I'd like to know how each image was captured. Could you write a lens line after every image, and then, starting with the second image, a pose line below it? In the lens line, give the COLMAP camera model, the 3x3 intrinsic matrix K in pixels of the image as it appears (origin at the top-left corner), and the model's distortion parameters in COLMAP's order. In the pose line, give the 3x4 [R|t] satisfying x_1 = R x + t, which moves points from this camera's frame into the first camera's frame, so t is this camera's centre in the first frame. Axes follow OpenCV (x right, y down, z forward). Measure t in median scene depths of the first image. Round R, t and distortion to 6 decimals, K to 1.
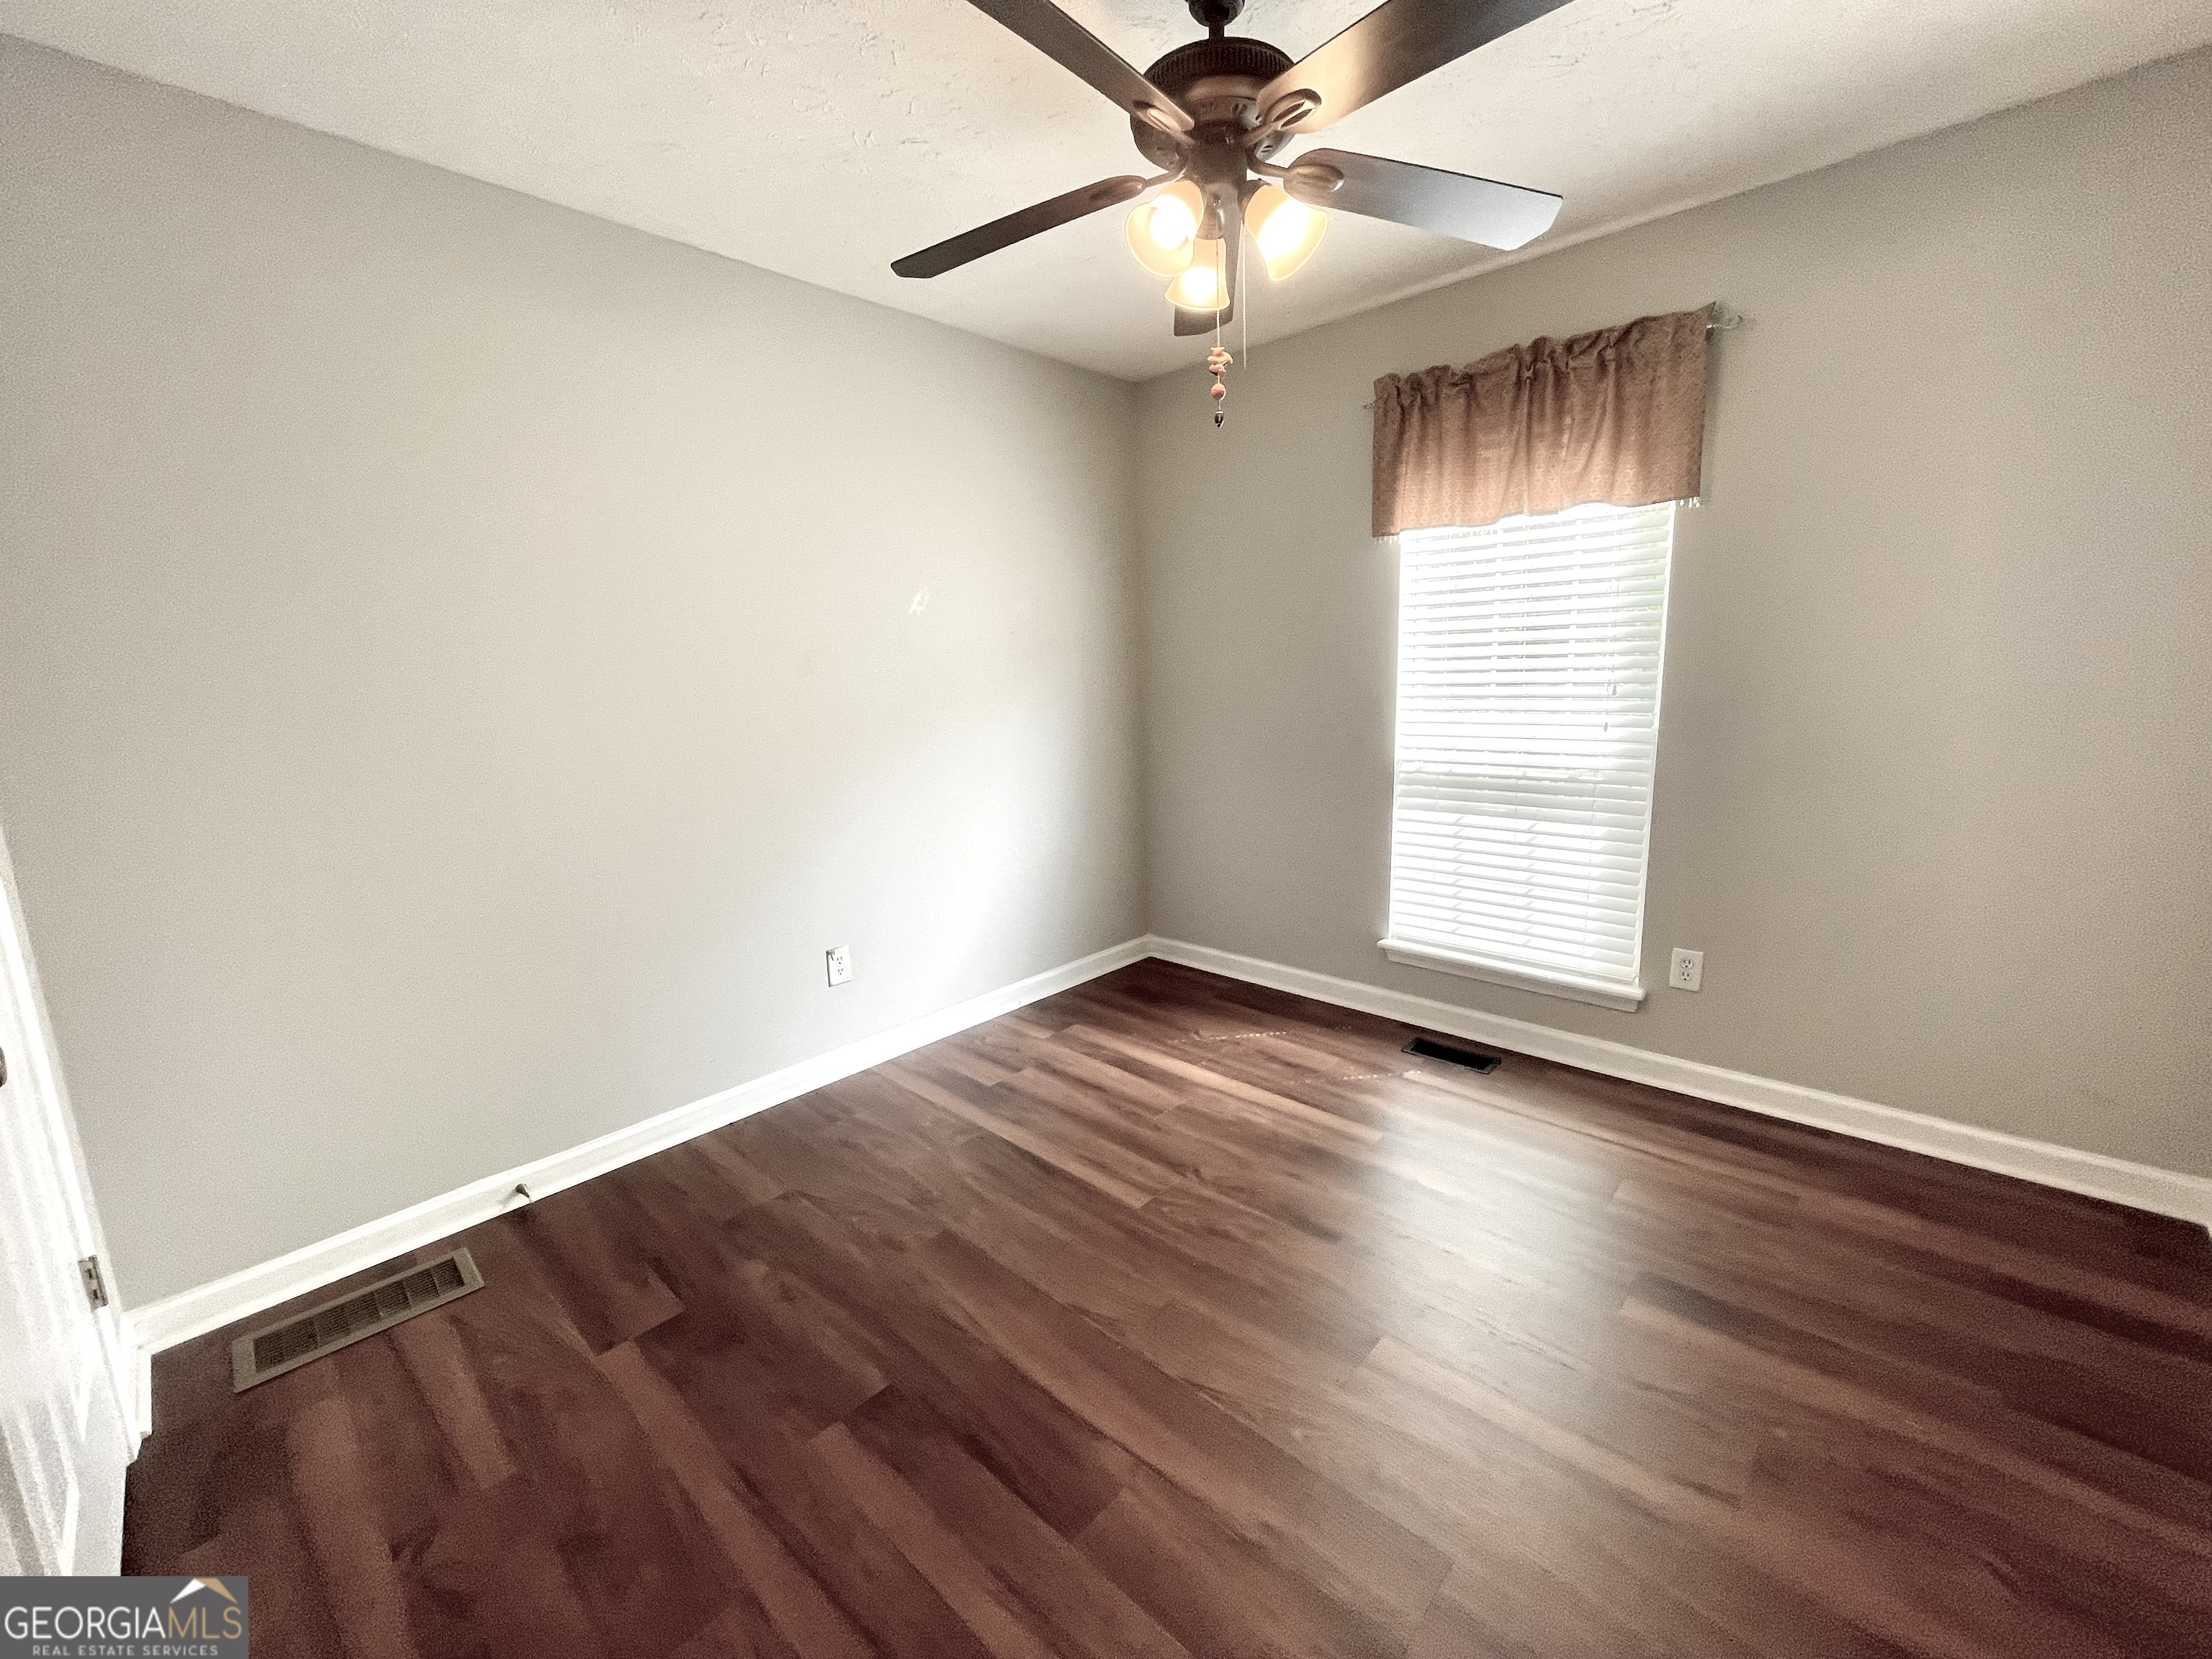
lens RADIAL K [[889.9, 0, 1104.5], [0, 889.9, 823.1], [0, 0, 1]] dist [-0.001926, 0.000010]
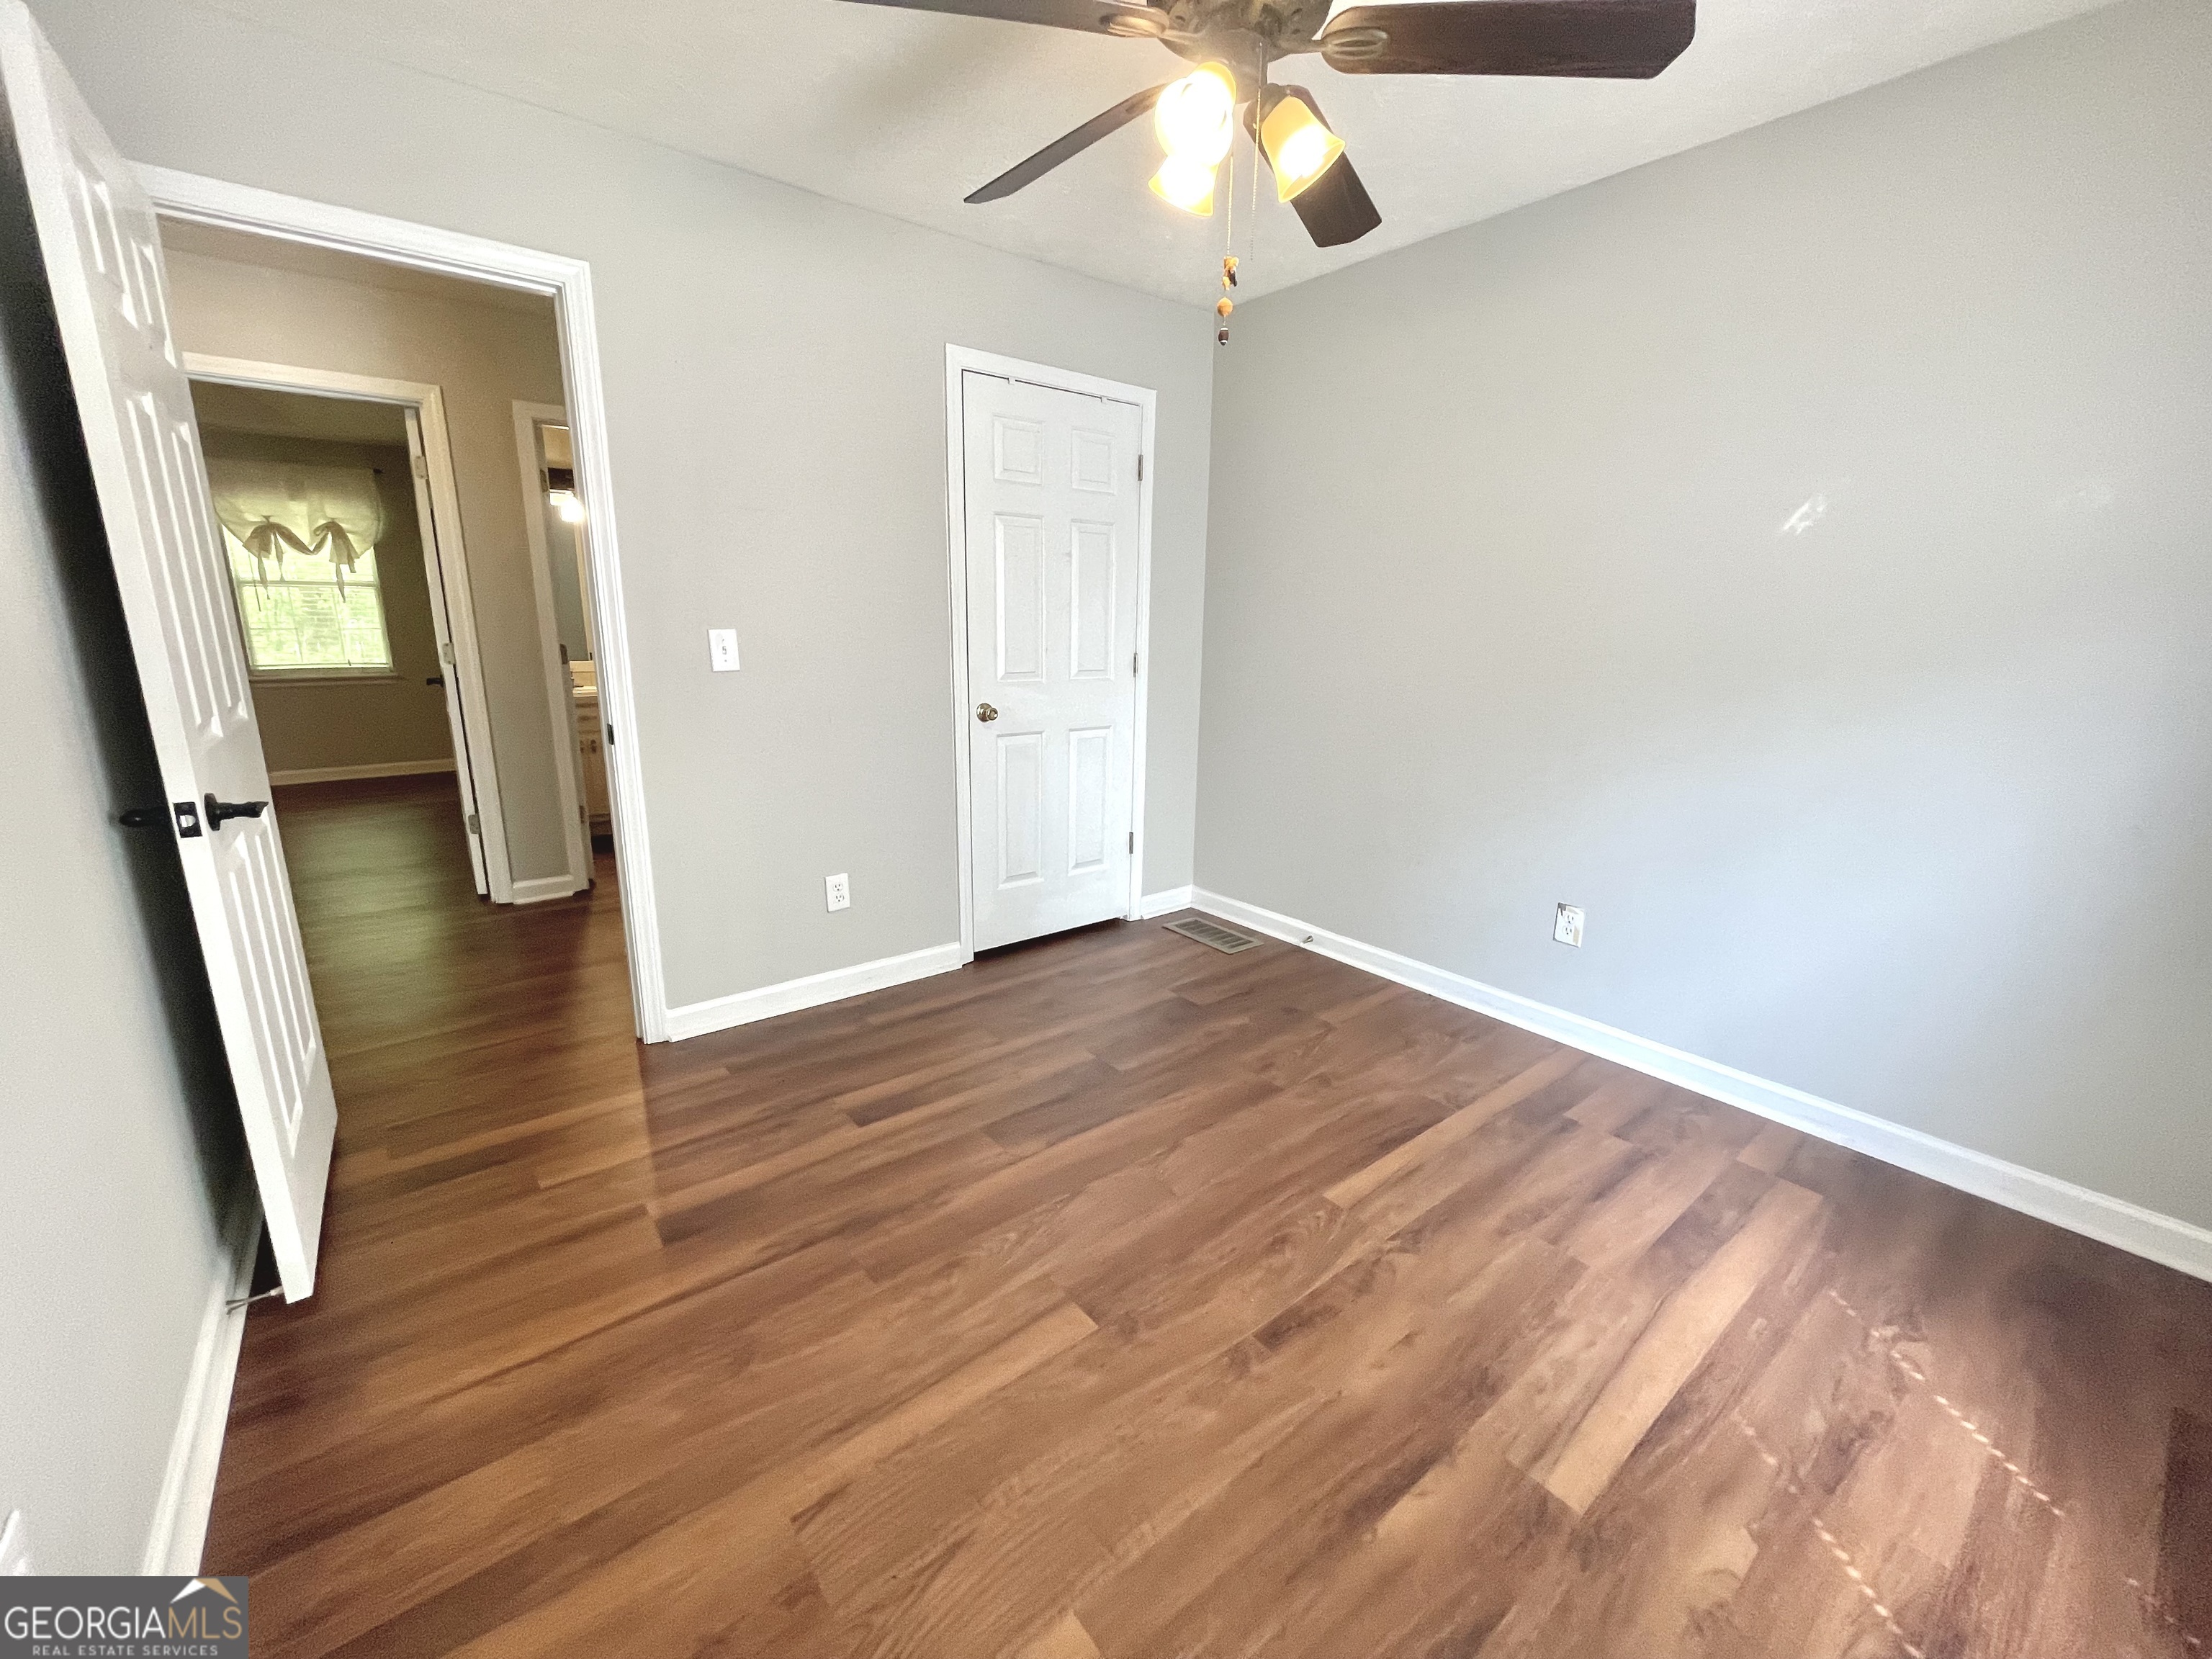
lens RADIAL K [[889.9, 0, 1104.5], [0, 889.9, 823.1], [0, 0, 1]] dist [-0.001926, 0.000010]
pose [[-0.141084, 0.255300, -0.956513, 0.724865], [-0.183893, 0.942605, 0.278711, -0.126698], [0.972768, 0.215218, -0.086039, 0.653965]]
